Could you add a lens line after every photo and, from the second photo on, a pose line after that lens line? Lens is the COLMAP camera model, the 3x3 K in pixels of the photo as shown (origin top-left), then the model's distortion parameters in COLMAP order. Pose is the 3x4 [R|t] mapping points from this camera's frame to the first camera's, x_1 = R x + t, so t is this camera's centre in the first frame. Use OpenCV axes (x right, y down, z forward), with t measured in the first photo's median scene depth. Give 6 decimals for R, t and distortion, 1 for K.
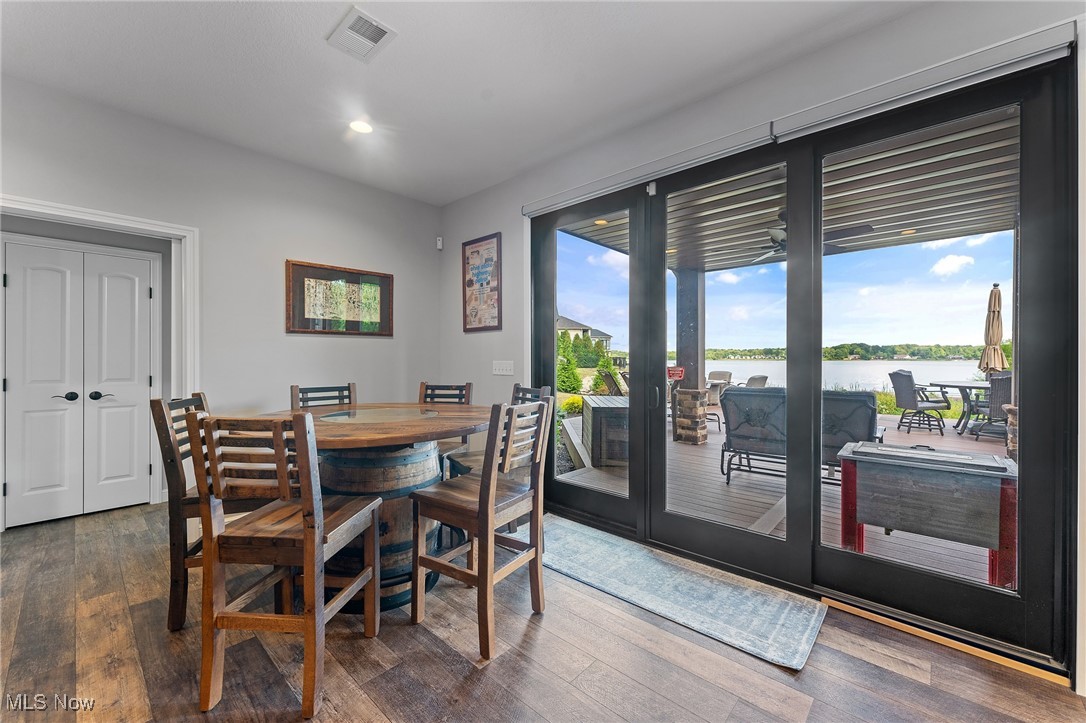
lens RADIAL K [[432.8, 0, 539.2], [0, 432.8, 354.6], [0, 0, 1]] dist [0.005358, -0.000703]
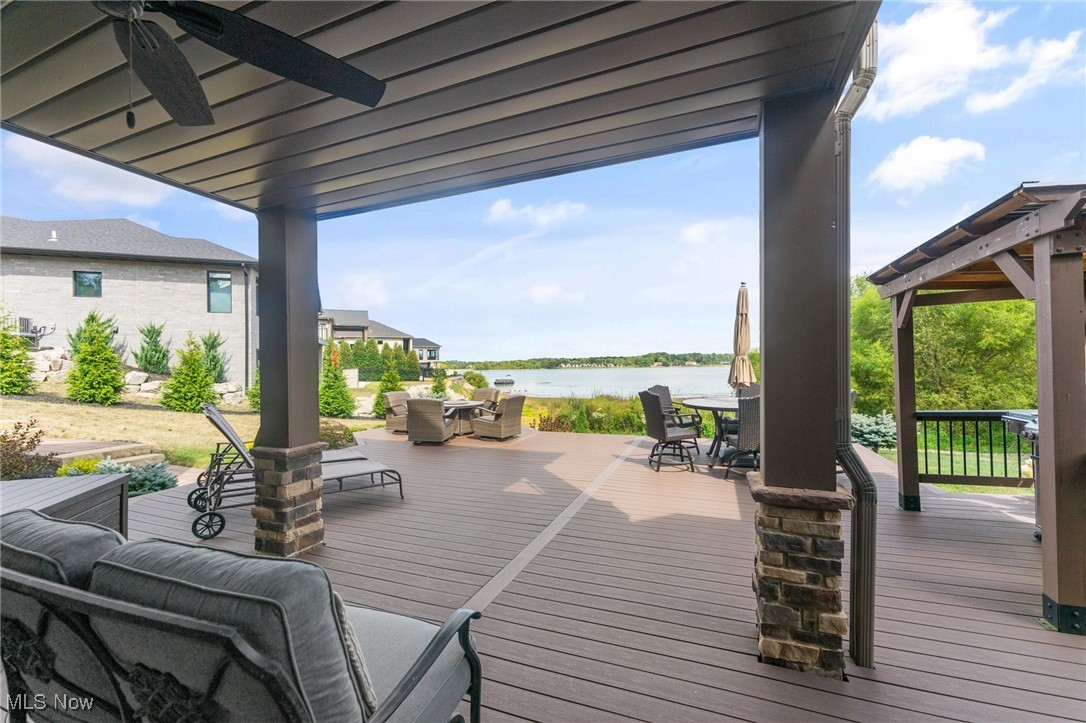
lens RADIAL K [[432.8, 0, 528.9], [0, 432.8, 363.6], [0, 0, 1]] dist [0.005358, -0.000703]
pose [[0.943289, -0.013970, 0.331677, 0.380657], [0.015026, 0.999887, -0.000619, -0.010866], [-0.331631, 0.005567, 0.943393, 0.349875]]
